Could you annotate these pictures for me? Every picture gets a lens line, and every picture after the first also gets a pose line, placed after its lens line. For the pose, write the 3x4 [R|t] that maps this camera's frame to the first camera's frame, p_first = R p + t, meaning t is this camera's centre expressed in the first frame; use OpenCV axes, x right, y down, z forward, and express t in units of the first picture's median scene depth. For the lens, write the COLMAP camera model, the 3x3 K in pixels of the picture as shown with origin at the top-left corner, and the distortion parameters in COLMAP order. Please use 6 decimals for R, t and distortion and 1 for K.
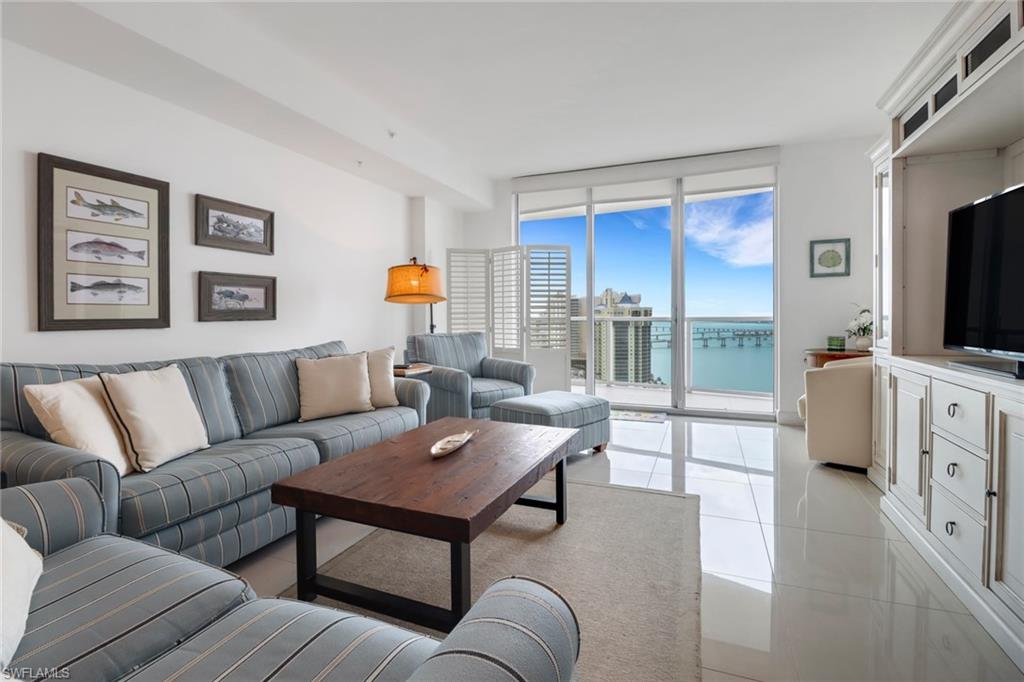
lens RADIAL K [[492.9, 0, 501.3], [0, 492.9, 324.2], [0, 0, 1]] dist [-0.006339, -0.006253]
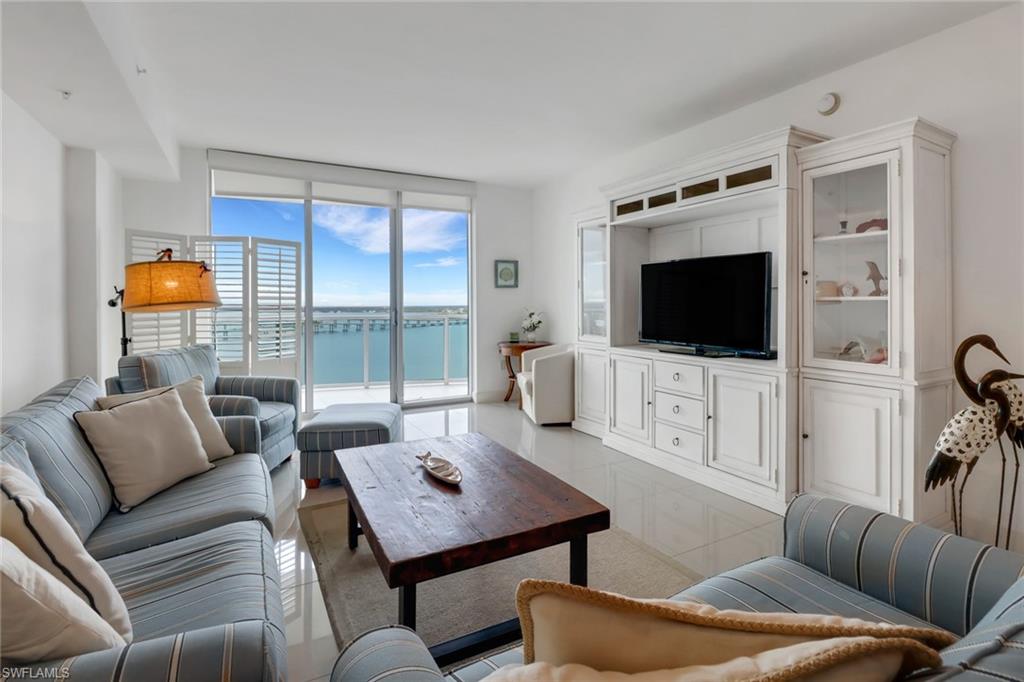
lens RADIAL K [[492.9, 0, 525.8], [0, 492.9, 307.9], [0, 0, 1]] dist [-0.006339, -0.006253]
pose [[0.610060, -0.004060, 0.792345, -0.396249], [0.011808, 0.999922, -0.003968, -0.037521], [-0.792267, 0.011777, 0.610060, 0.139163]]
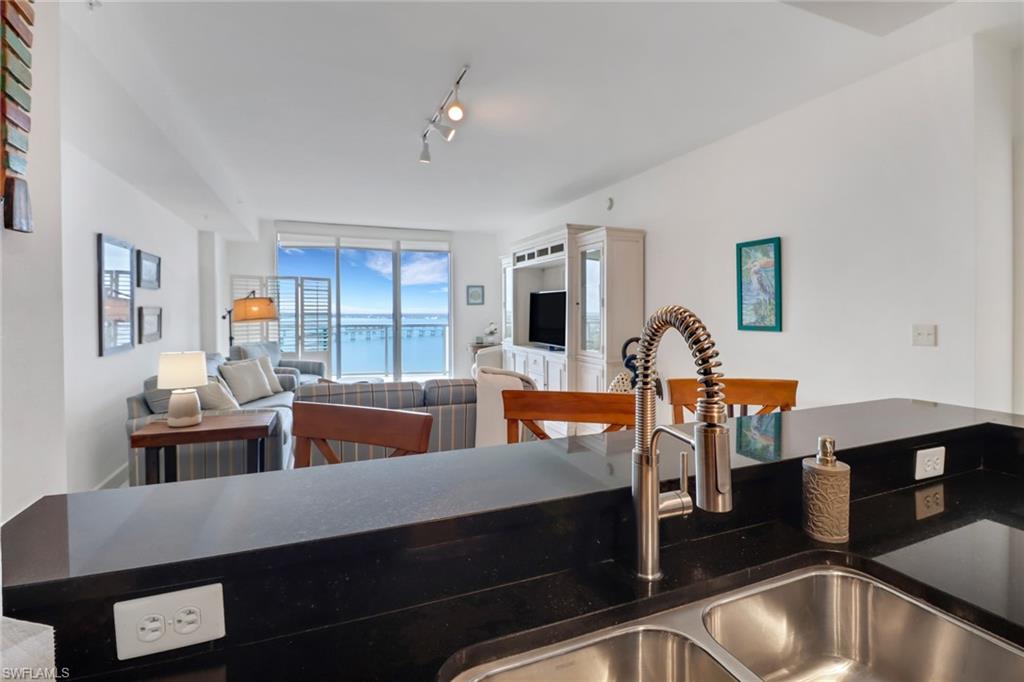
lens RADIAL K [[492.9, 0, 530.1], [0, 492.9, 322.9], [0, 0, 1]] dist [-0.006339, -0.006253]
pose [[0.695150, -0.013041, 0.718747, -0.595228], [0.008027, 0.999914, 0.010379, -0.048196], [-0.718820, -0.001446, 0.695194, -0.512962]]
